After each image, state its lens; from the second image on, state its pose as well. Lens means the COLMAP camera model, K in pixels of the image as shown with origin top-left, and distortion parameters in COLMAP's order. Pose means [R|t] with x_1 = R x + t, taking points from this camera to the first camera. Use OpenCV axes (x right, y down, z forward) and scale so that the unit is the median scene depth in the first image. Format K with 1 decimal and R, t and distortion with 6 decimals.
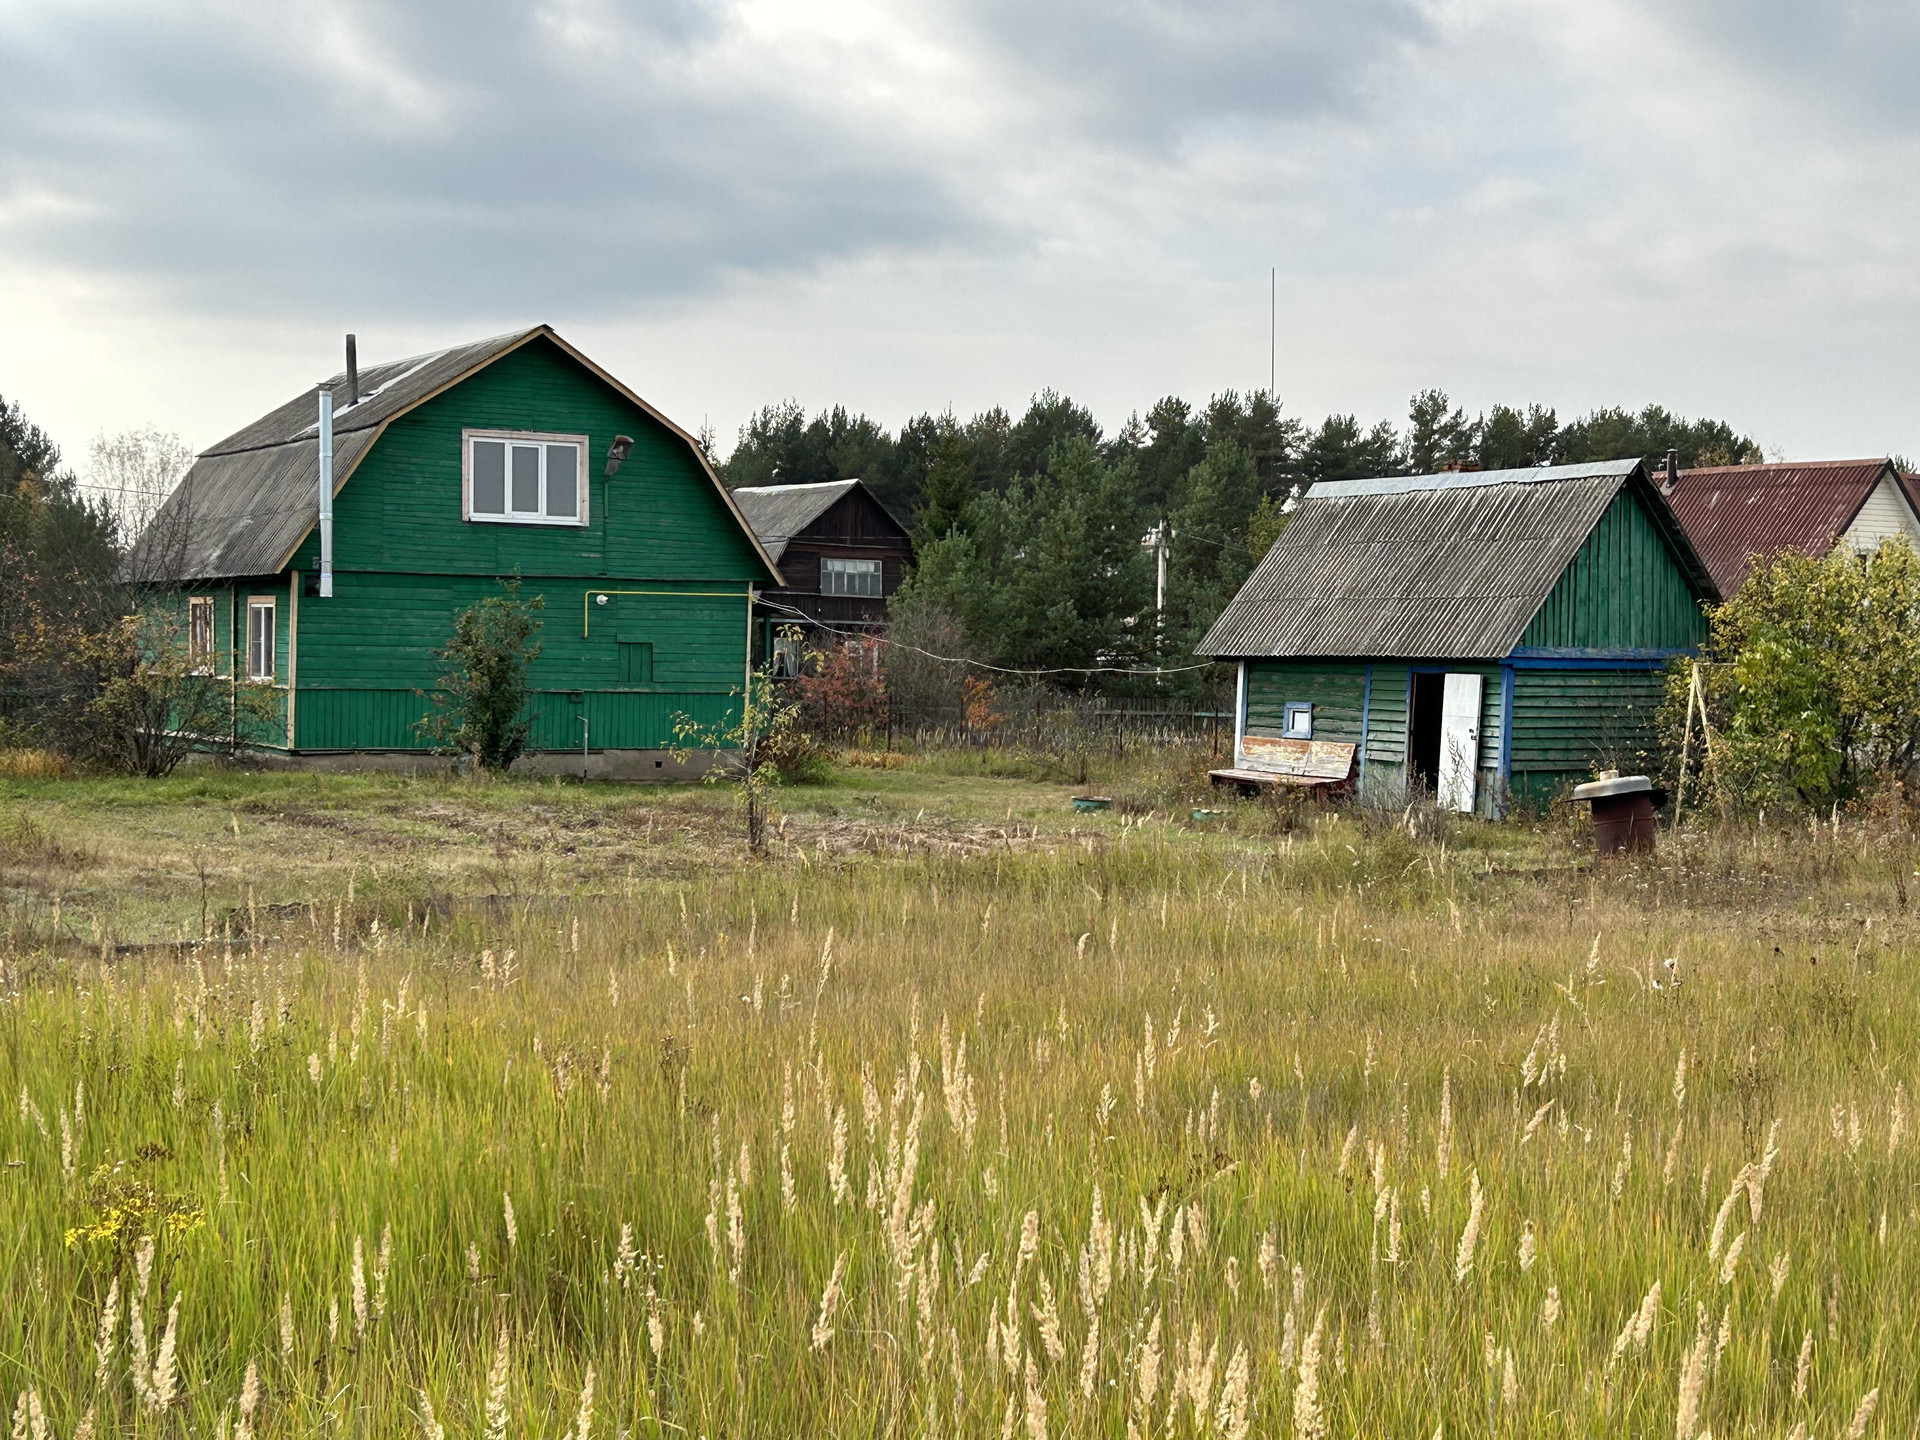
lens RADIAL K [[2854.7, 0, 955.7], [0, 2854.7, 886.1], [0, 0, 1]] dist [0.041690, 0.000000]
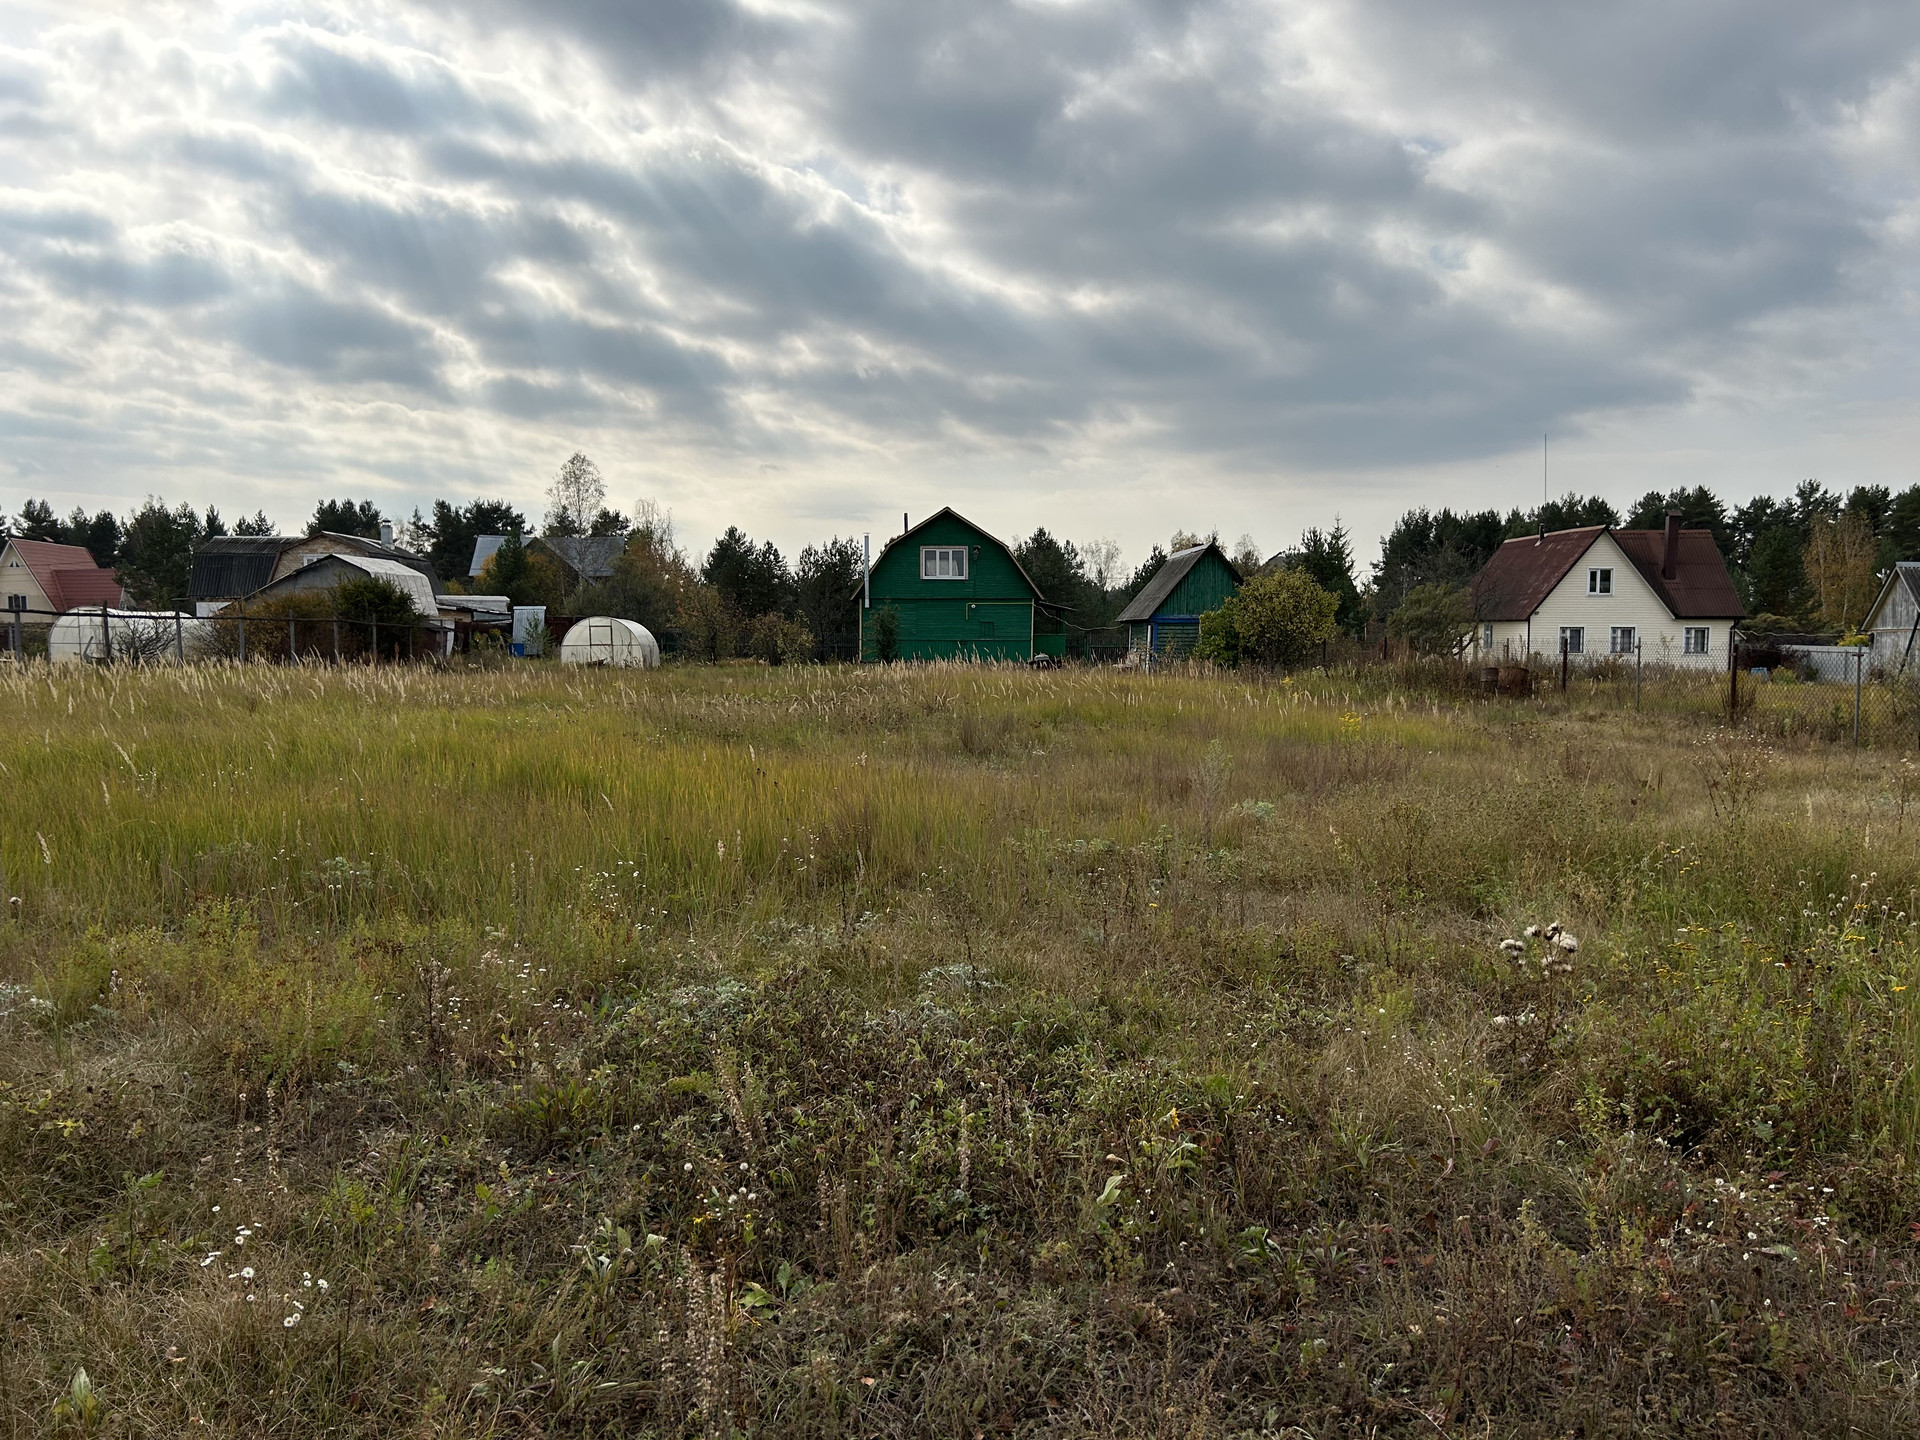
lens RADIAL K [[1441.7, 0, 982.1], [0, 1441.7, 803.5], [0, 0, 1]] dist [0.045068, -0.048106]
pose [[0.897880, 0.036654, -0.438712, 0.486188], [-0.022790, 0.999062, 0.036827, 0.035445], [0.439650, -0.023068, 0.897873, -0.225857]]
